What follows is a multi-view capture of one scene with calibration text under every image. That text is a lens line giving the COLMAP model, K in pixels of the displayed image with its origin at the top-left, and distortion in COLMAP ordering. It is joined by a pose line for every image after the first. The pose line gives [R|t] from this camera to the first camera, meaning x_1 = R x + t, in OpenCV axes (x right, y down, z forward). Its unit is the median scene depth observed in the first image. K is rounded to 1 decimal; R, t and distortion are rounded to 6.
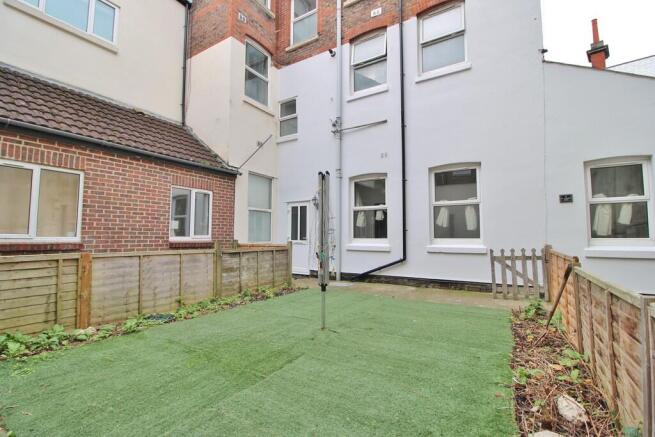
lens RADIAL K [[306.2, 0, 324.4], [0, 306.2, 218.0], [0, 0, 1]] dist [-0.001256, -0.000298]
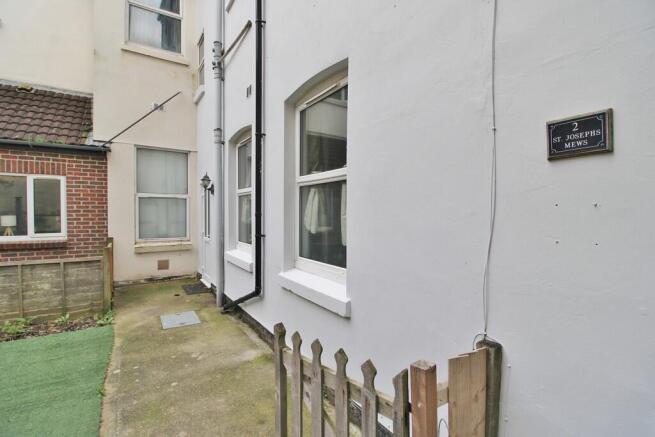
lens RADIAL K [[306.2, 0, 324.4], [0, 306.2, 218.0], [0, 0, 1]] dist [-0.001256, -0.000298]
pose [[0.908520, 0.008817, -0.417748, 0.560301], [0.024212, 0.996987, 0.073697, -0.023238], [0.417139, -0.077070, 0.905569, 0.578442]]
